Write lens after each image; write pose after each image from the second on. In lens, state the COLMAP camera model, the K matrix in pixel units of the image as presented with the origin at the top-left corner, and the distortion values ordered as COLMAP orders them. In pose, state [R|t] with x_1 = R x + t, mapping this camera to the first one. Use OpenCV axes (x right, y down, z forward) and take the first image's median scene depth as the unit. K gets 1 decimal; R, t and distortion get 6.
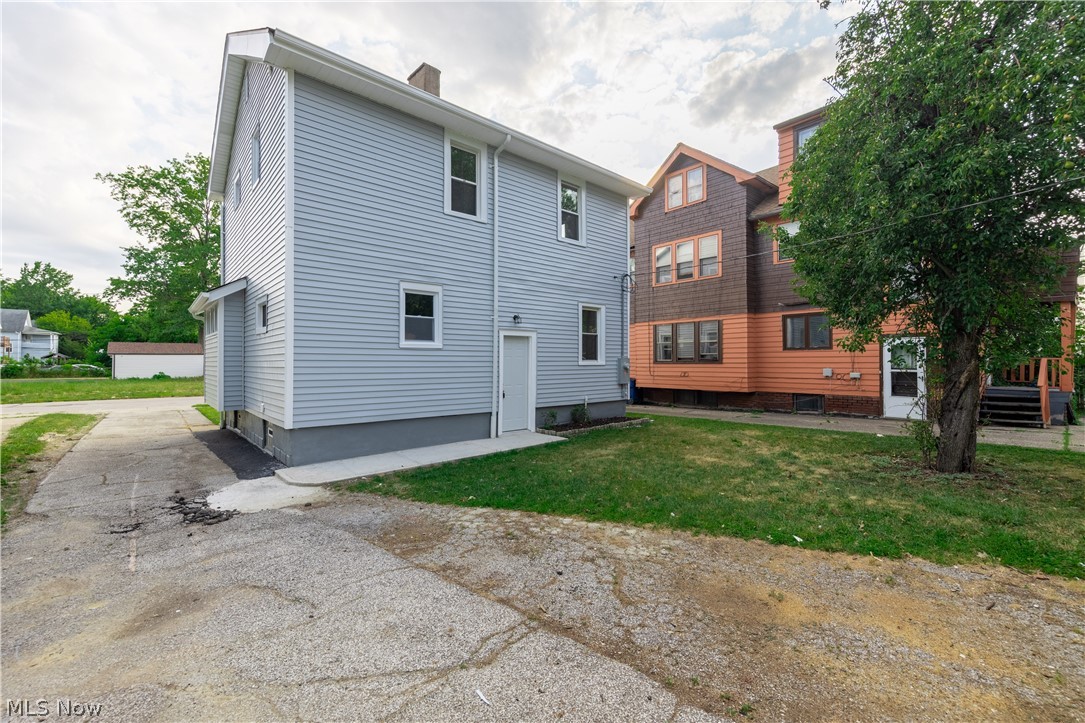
lens RADIAL K [[455.9, 0, 542.5], [0, 455.9, 361.5], [0, 0, 1]] dist [-0.001268, -0.000224]
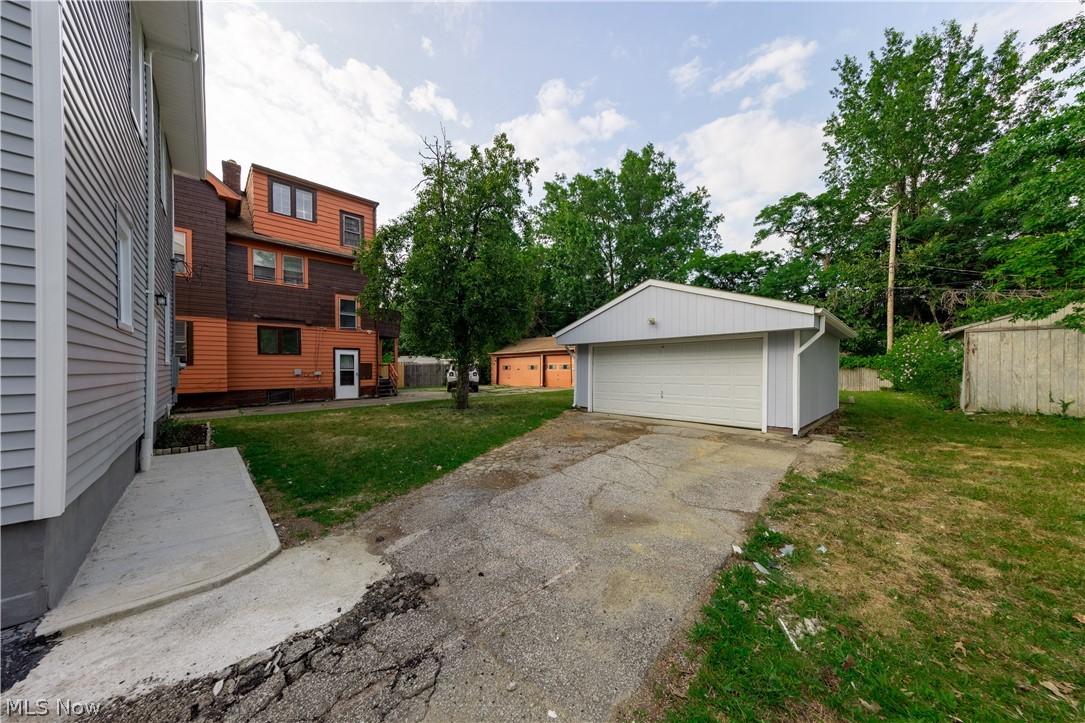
lens RADIAL K [[348.0, 0, 542.5], [0, 348.0, 361.5], [0, 0, 1]] dist [0.000273, 0.000008]
pose [[-0.038958, 0.017923, 0.999080, -1.235785], [-0.001977, 0.999836, -0.018014, 0.026918], [-0.999239, -0.002677, -0.038916, 0.826724]]
